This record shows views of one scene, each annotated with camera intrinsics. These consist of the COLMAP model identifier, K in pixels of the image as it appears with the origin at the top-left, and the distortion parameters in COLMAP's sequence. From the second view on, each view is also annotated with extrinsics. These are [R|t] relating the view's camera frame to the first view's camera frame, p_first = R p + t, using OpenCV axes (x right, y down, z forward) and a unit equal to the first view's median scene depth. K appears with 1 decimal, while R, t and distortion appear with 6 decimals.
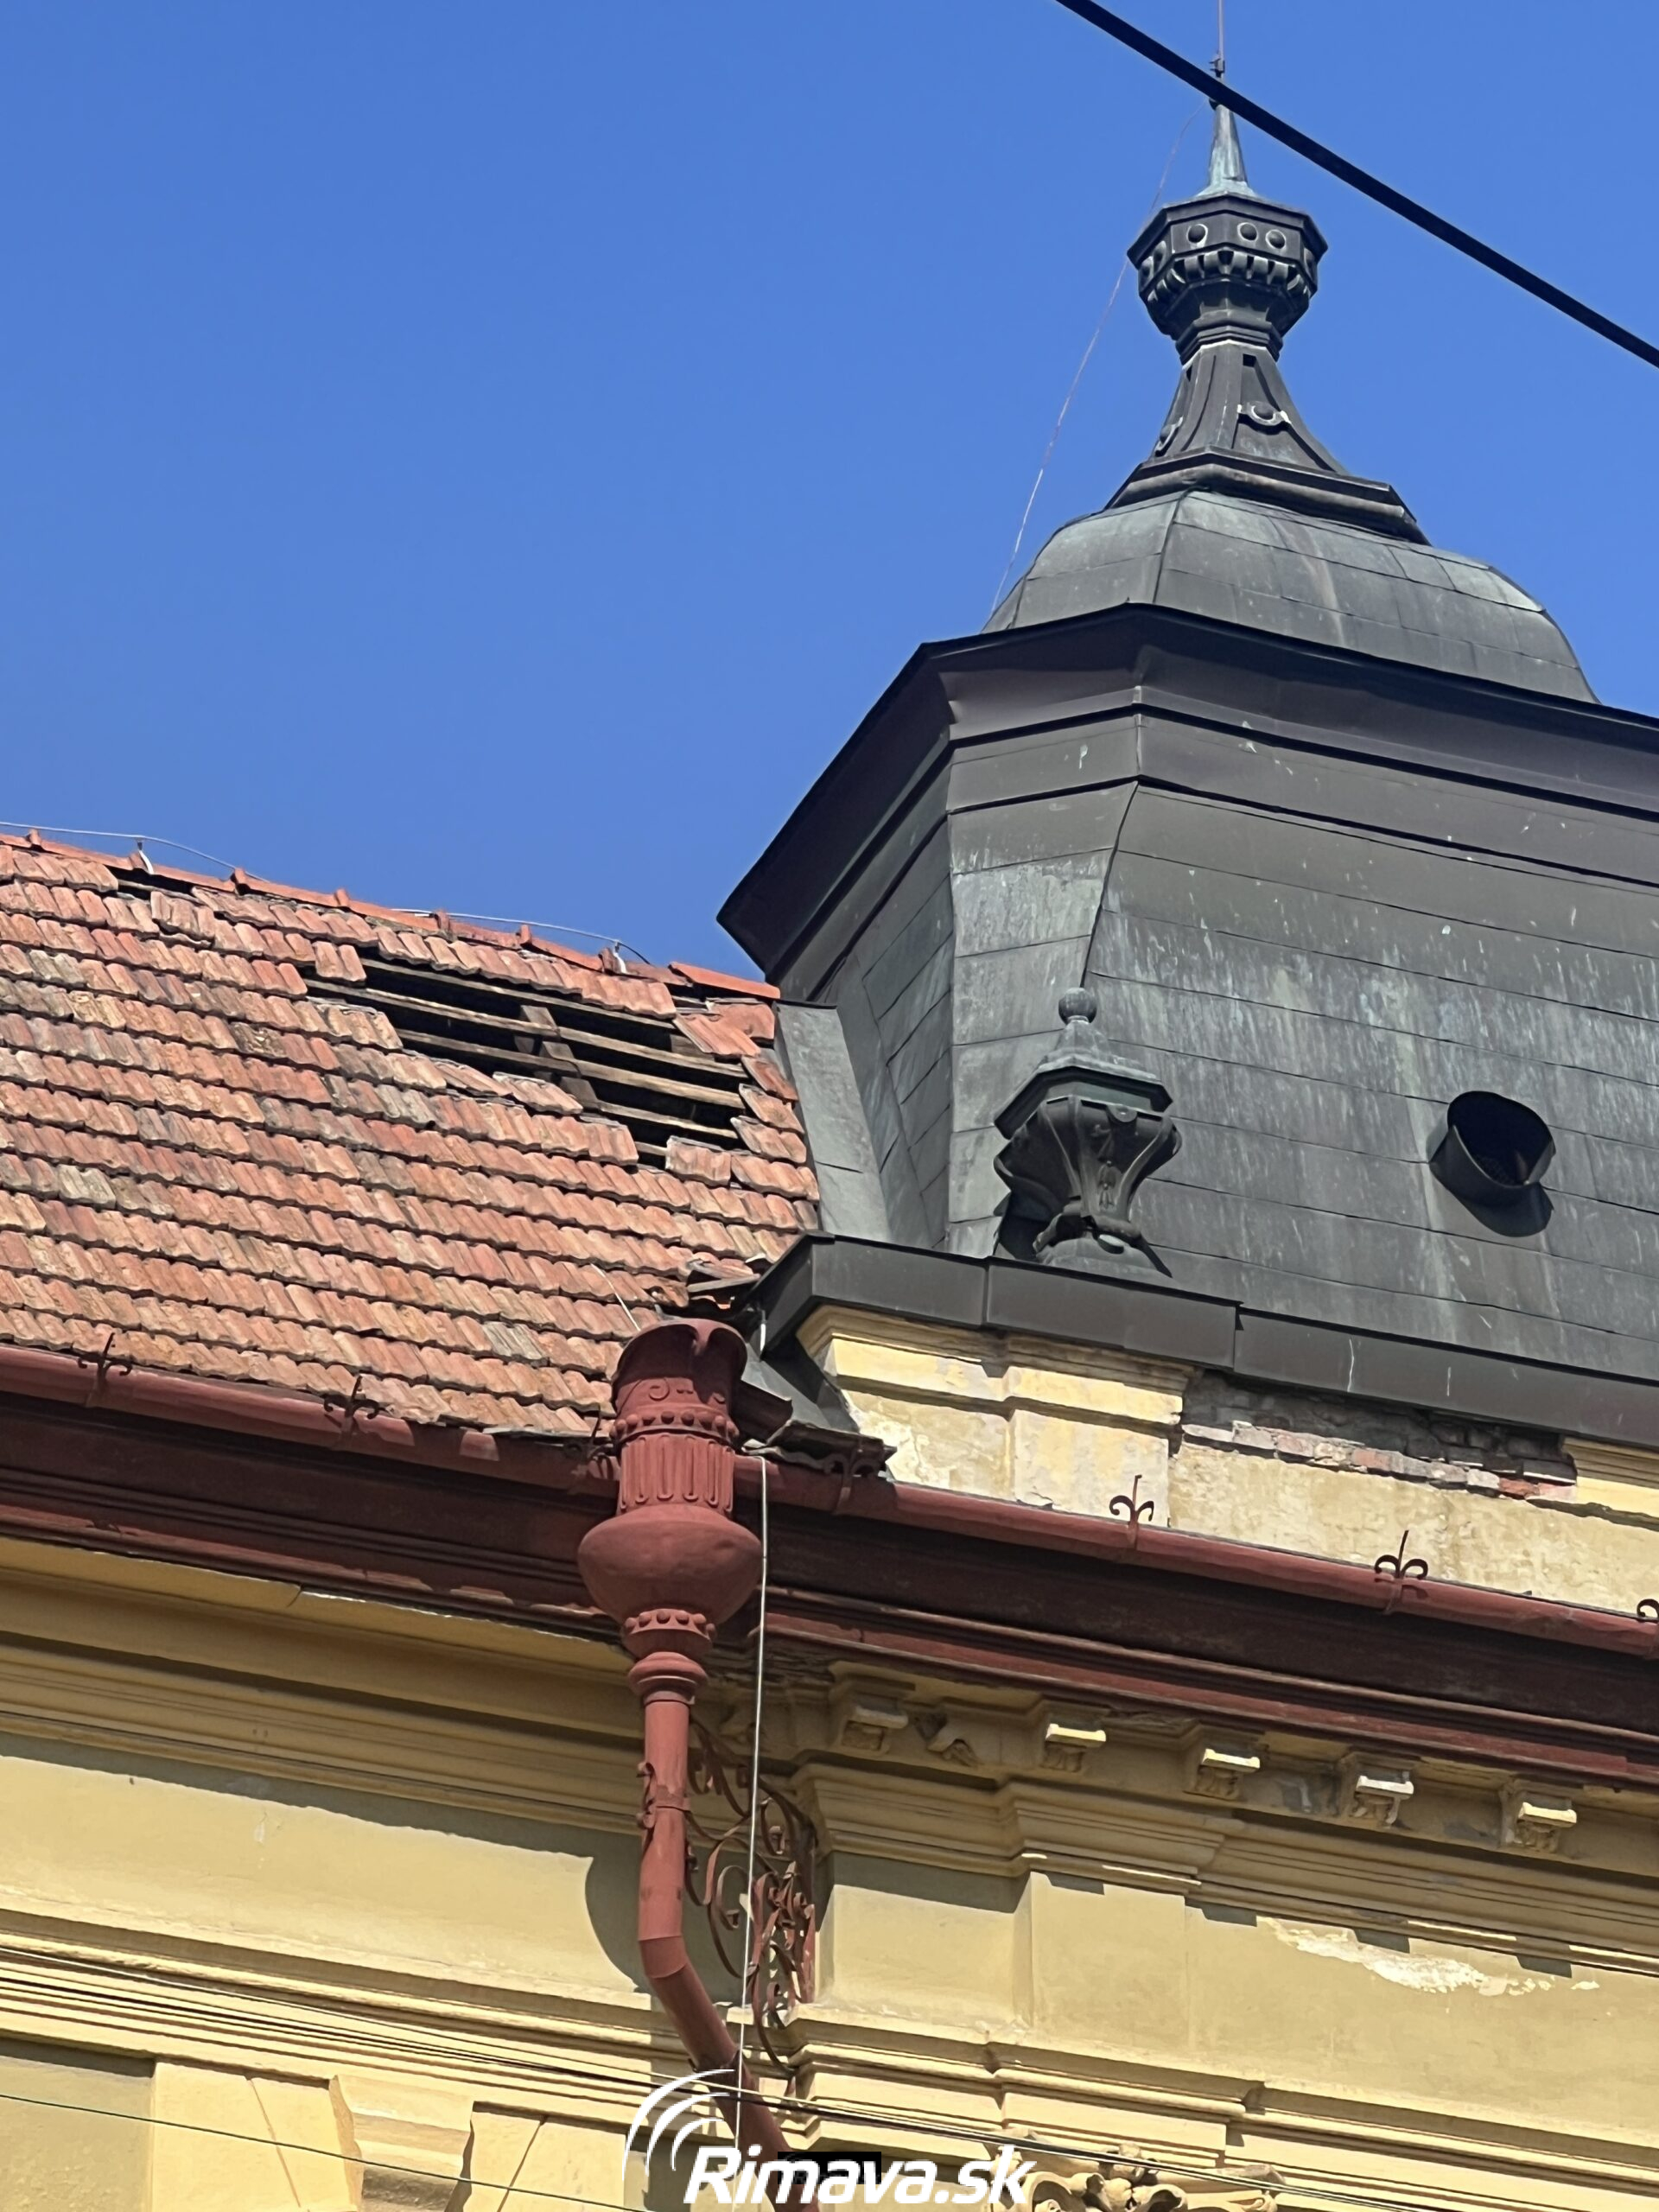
lens RADIAL K [[9605.3, 0, 829.5], [0, 9605.3, 1106.0], [0, 0, 1]] dist [-0.337830, 3.084663]
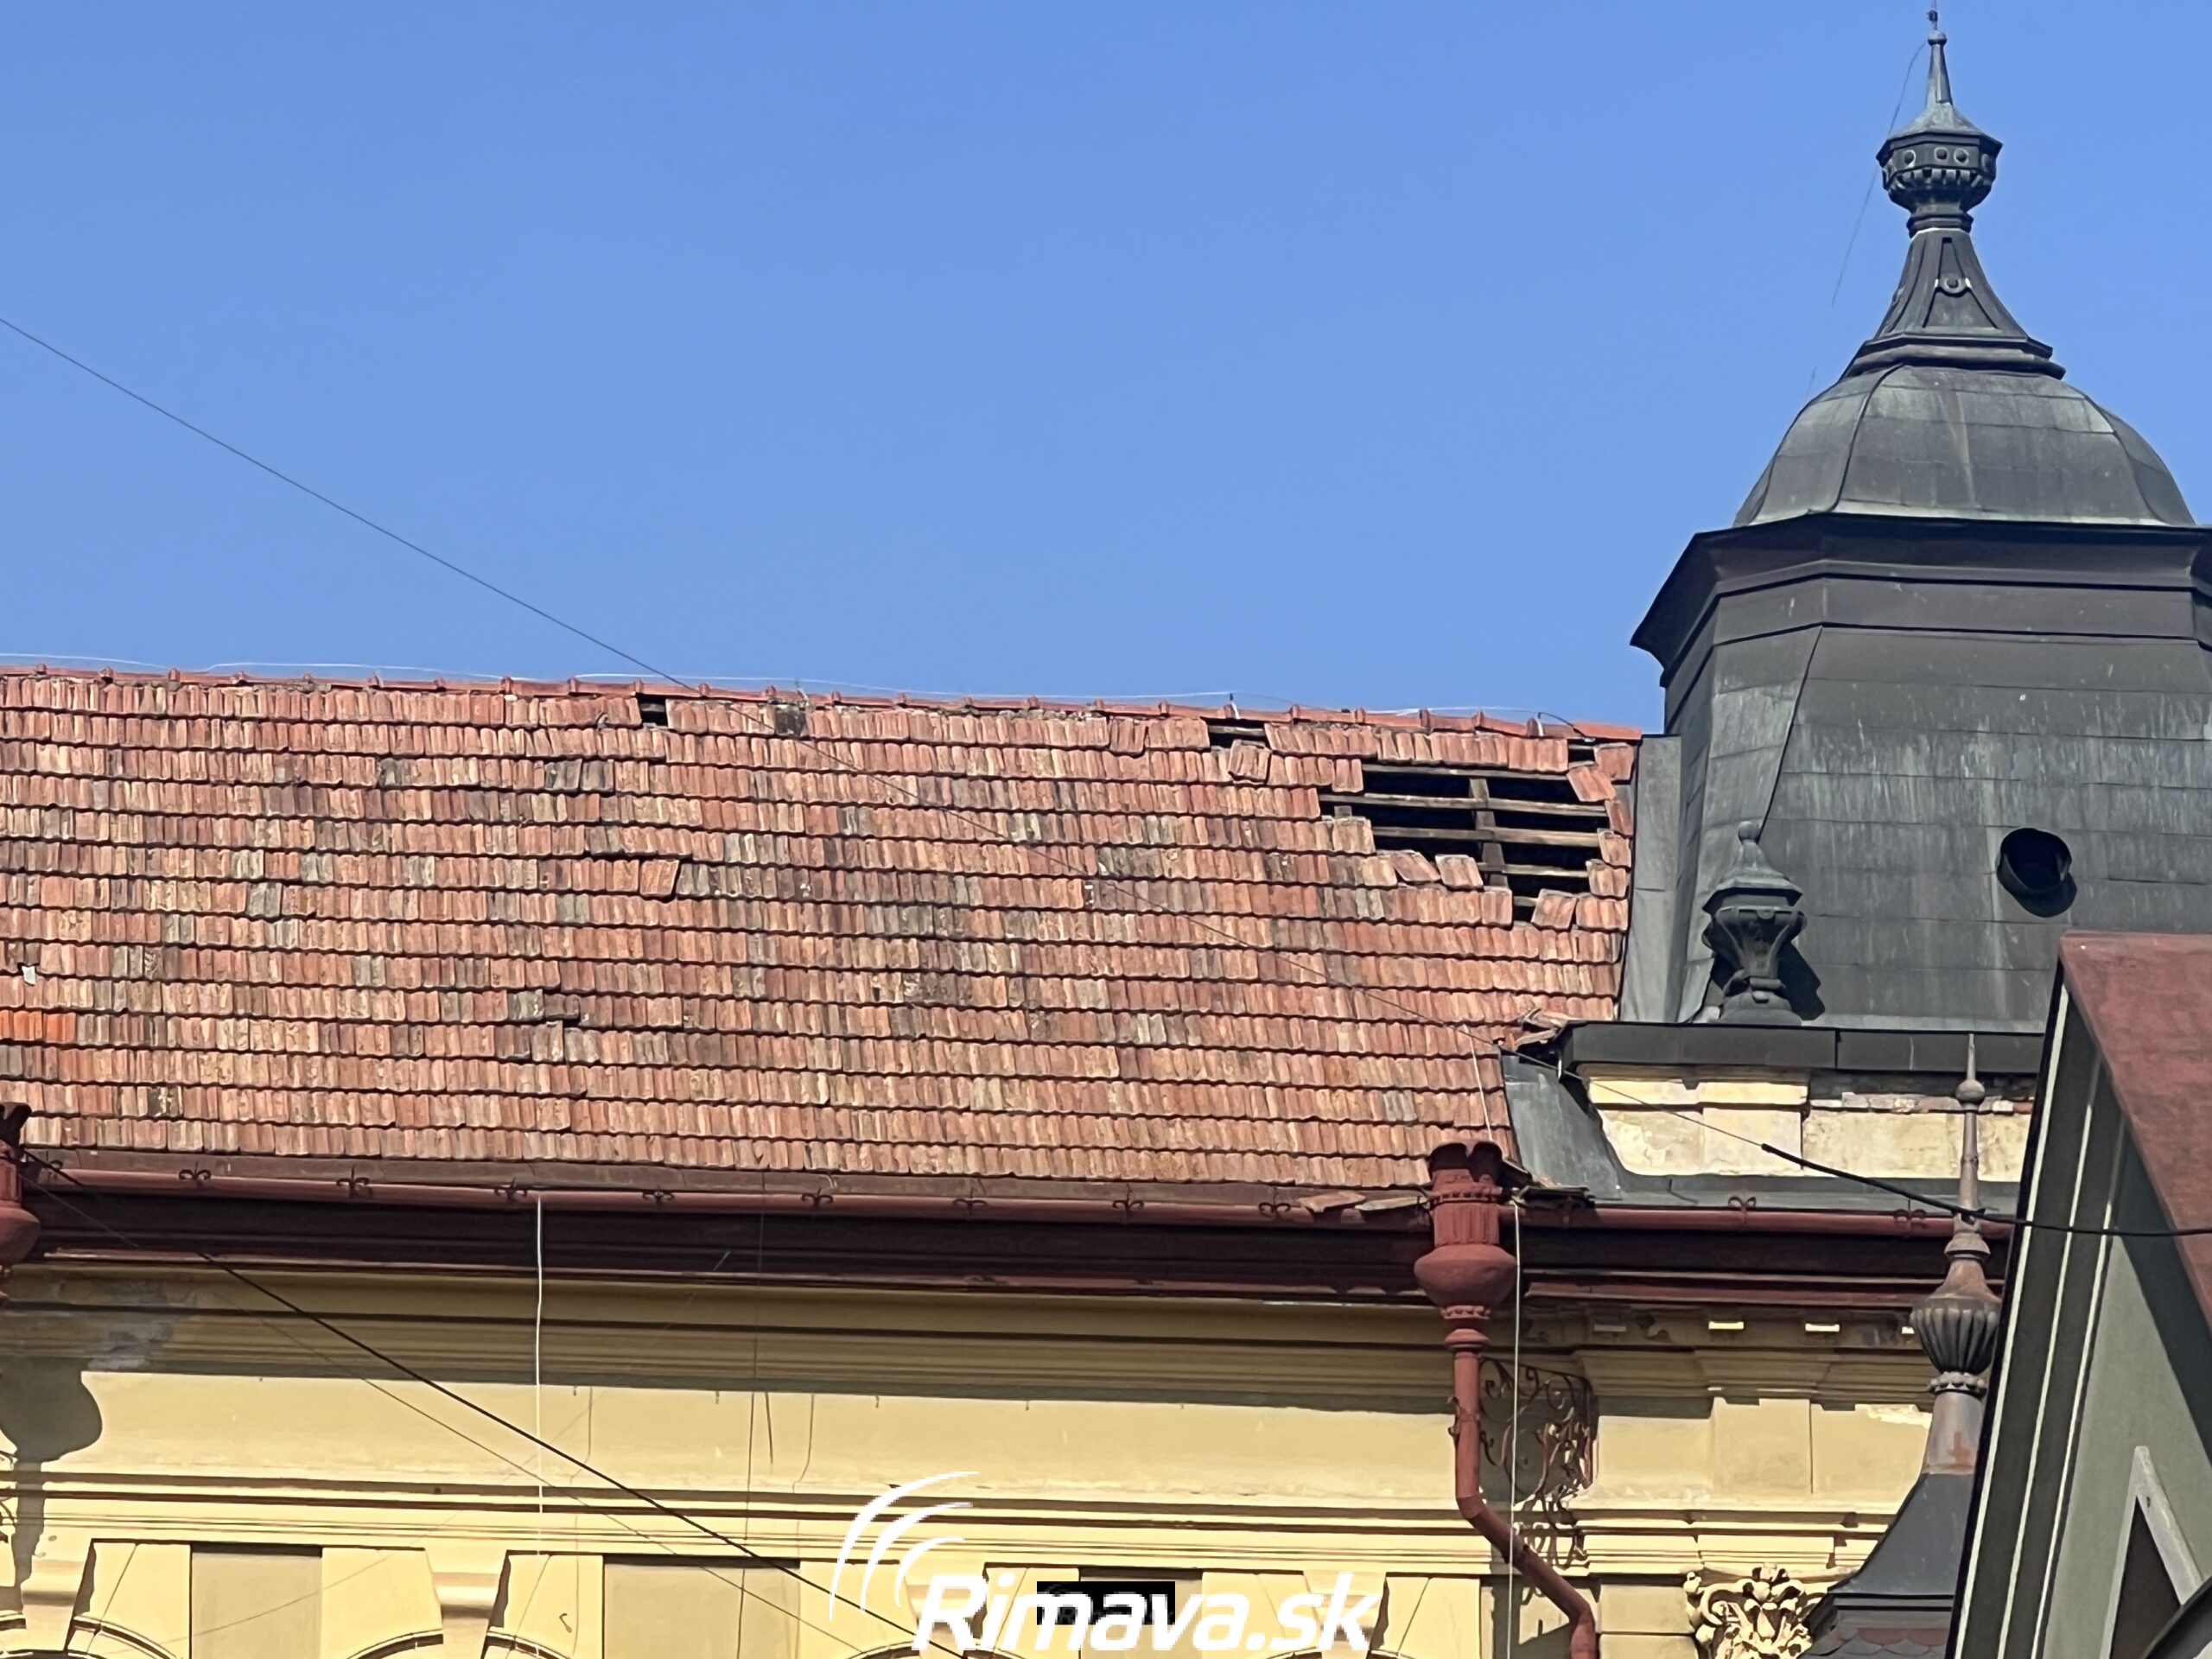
lens RADIAL K [[11581.9, 0, 1106.0], [0, 11581.9, 829.5], [0, 0, 1]] dist [-0.536030, 20.310381]
pose [[0.969233, -0.061096, -0.238441, 0.393088], [0.116207, 0.967531, 0.224456, -0.470496], [0.216986, -0.245258, 0.944863, -0.915519]]
